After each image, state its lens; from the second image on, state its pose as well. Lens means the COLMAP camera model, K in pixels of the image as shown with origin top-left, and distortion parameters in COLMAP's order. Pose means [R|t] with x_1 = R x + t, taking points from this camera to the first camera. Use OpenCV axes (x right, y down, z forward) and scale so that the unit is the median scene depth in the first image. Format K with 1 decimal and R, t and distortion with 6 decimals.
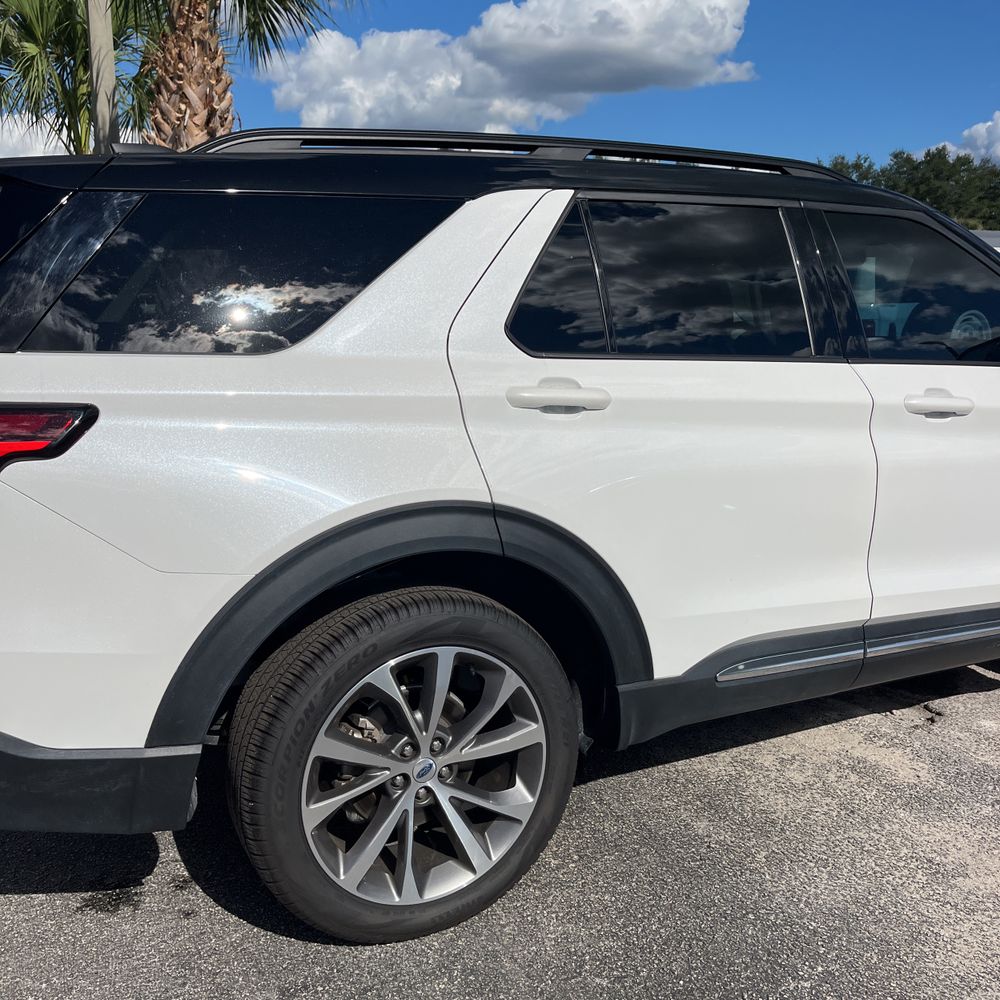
lens RADIAL K [[1019.8, 0, 558.1], [0, 1019.8, 497.0], [0, 0, 1]] dist [0.027846, -0.018271]
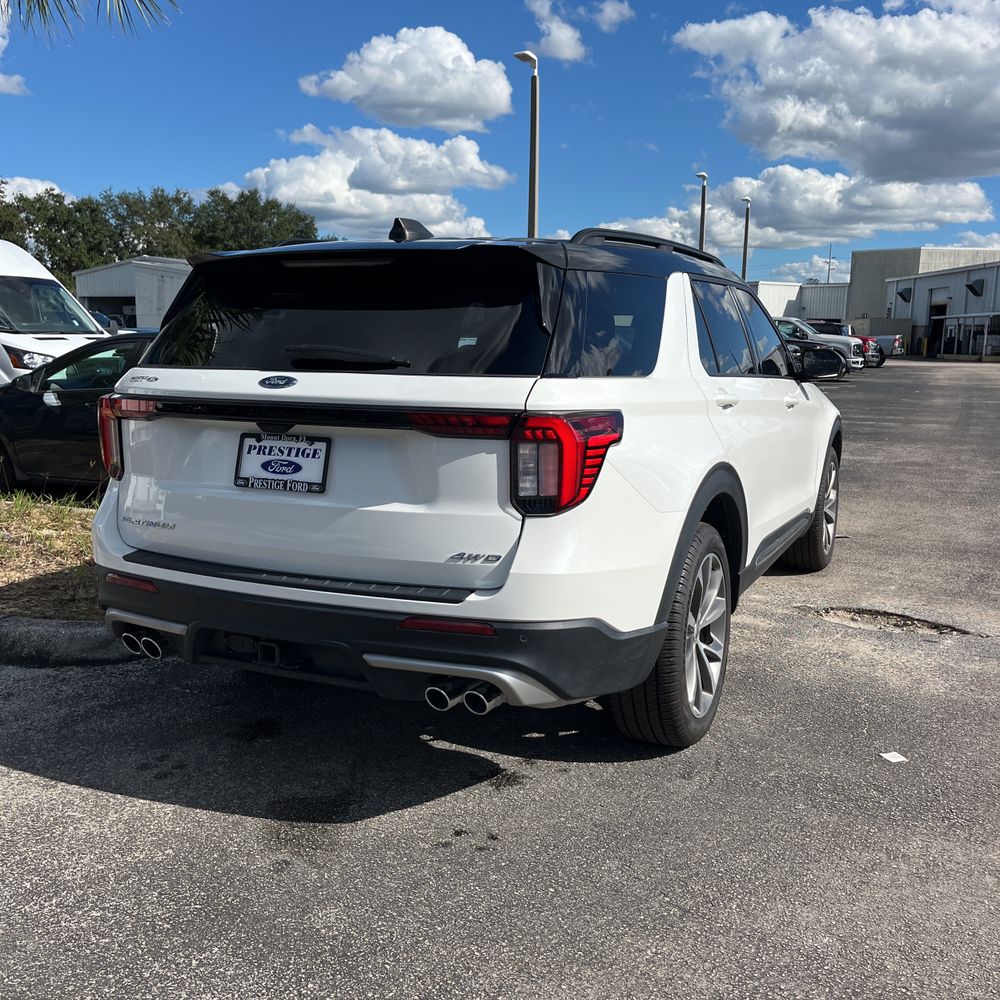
lens RADIAL K [[1042.7, 0, 515.5], [0, 1042.7, 498.8], [0, 0, 1]] dist [0.042301, -0.053588]
pose [[0.785248, -0.087420, 0.612979, -0.109125], [0.105774, 0.994370, 0.006311, 0.001231], [-0.610080, 0.059881, 0.790074, -0.011105]]
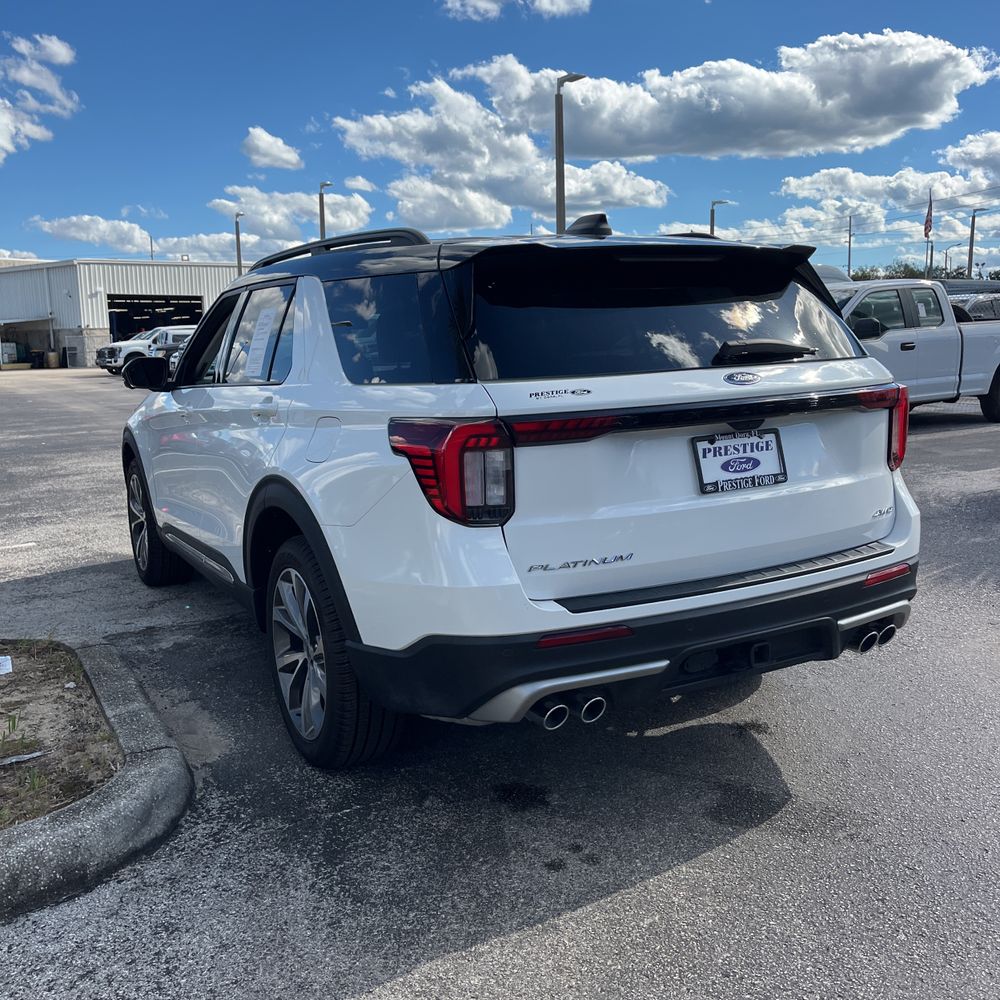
lens RADIAL K [[1019.8, 0, 558.1], [0, 1019.8, 497.0], [0, 0, 1]] dist [0.027846, -0.018271]
pose [[-0.050746, -0.159125, 0.985953, -0.162767], [0.224043, 0.960250, 0.166508, -0.021983], [-0.973257, 0.229346, -0.013078, 0.108068]]
